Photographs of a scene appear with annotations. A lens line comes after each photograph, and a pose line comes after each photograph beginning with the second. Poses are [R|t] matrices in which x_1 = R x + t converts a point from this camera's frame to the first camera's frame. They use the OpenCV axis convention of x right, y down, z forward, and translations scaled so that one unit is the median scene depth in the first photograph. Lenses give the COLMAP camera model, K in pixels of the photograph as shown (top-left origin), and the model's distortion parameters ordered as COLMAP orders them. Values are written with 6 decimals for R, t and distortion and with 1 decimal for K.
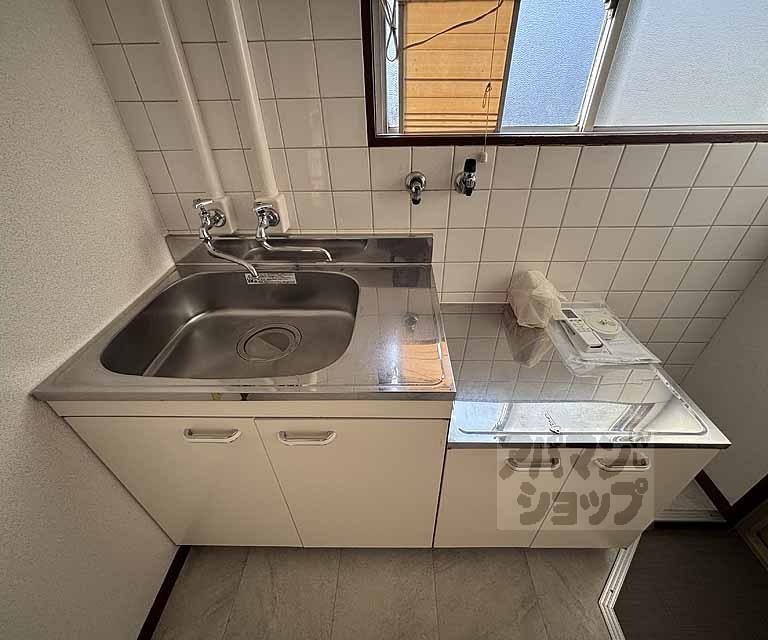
lens RADIAL K [[343.1, 0, 384.0], [0, 343.1, 320.0], [0, 0, 1]] dist [-0.002701, -0.000440]
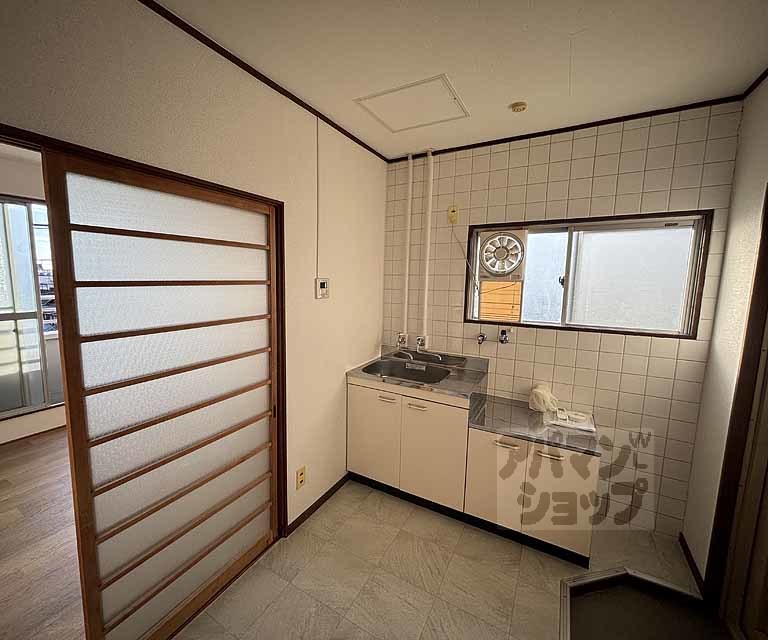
lens RADIAL K [[345.8, 0, 350.5], [0, 345.8, 320.3], [0, 0, 1]] dist [-0.002108, -0.000430]
pose [[0.860422, 0.085835, -0.502301, 0.515210], [-0.314254, 0.865336, -0.390434, 0.757382], [0.401146, 0.493788, 0.771528, -1.348612]]
